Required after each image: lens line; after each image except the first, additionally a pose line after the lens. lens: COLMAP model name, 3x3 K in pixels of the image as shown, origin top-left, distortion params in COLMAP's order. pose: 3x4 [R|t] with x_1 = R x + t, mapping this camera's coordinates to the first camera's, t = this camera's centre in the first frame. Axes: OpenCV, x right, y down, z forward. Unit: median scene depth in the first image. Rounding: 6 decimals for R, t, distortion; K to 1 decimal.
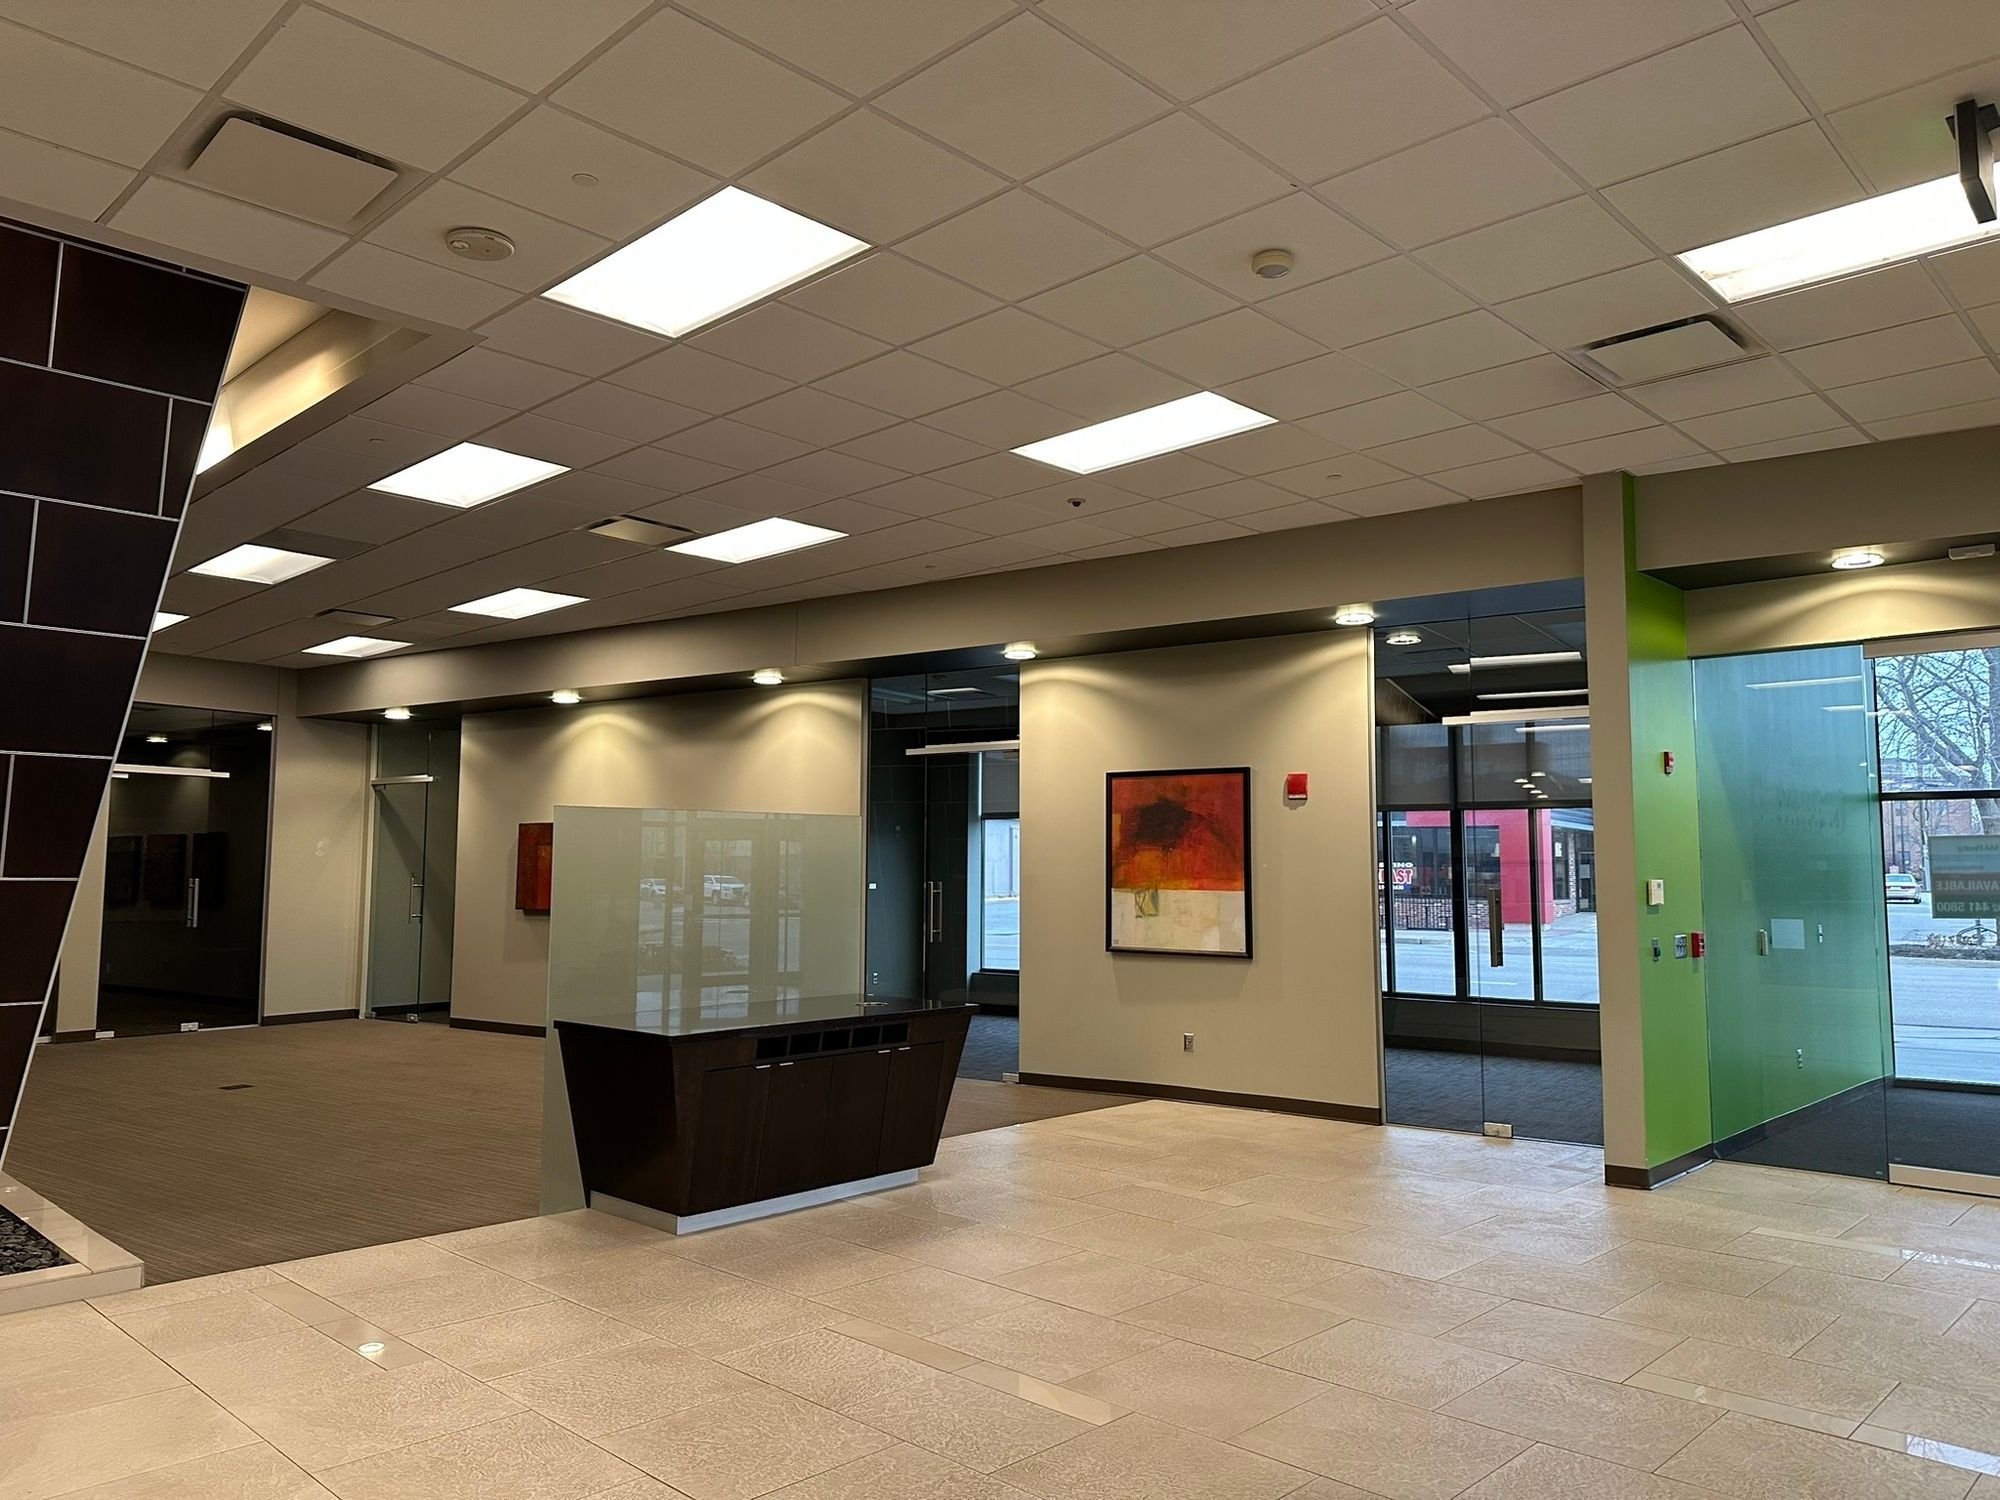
lens RADIAL K [[1405.0, 0, 997.8], [0, 1405.0, 741.6], [0, 0, 1]] dist [0.002619, 0.000024]
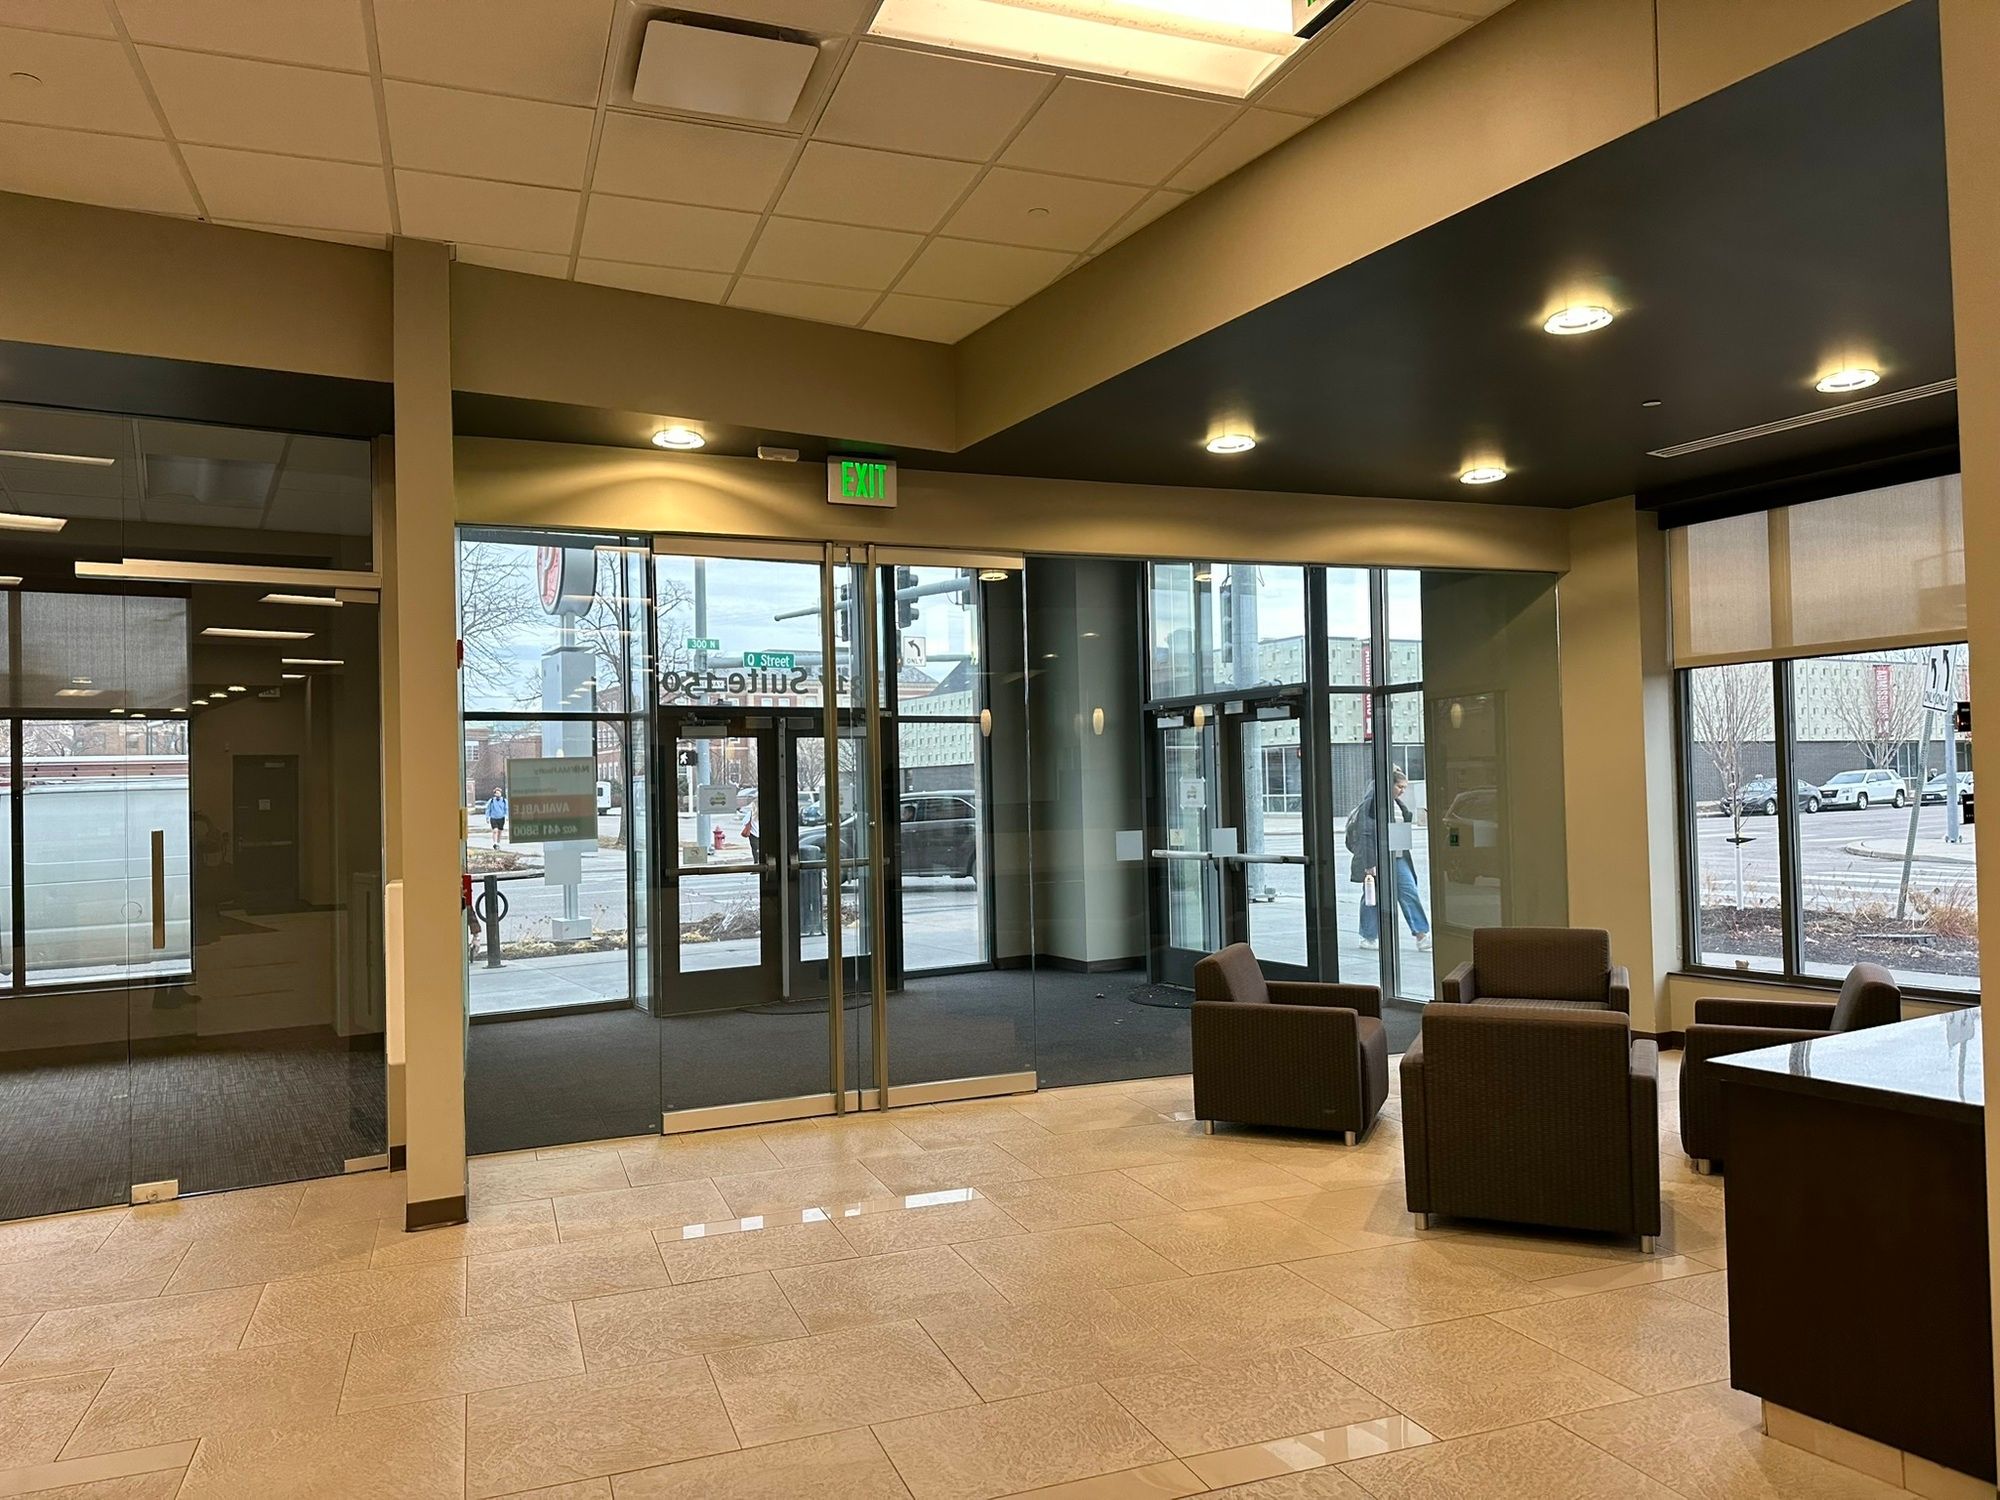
lens RADIAL K [[1405.0, 0, 1019.6], [0, 1405.0, 775.0], [0, 0, 1]] dist [0.002619, 0.000024]
pose [[0.420134, -0.009195, 0.907415, -0.189913], [-0.057442, 0.997674, 0.036705, 0.073631], [-0.905642, -0.067545, 0.418629, 0.889730]]
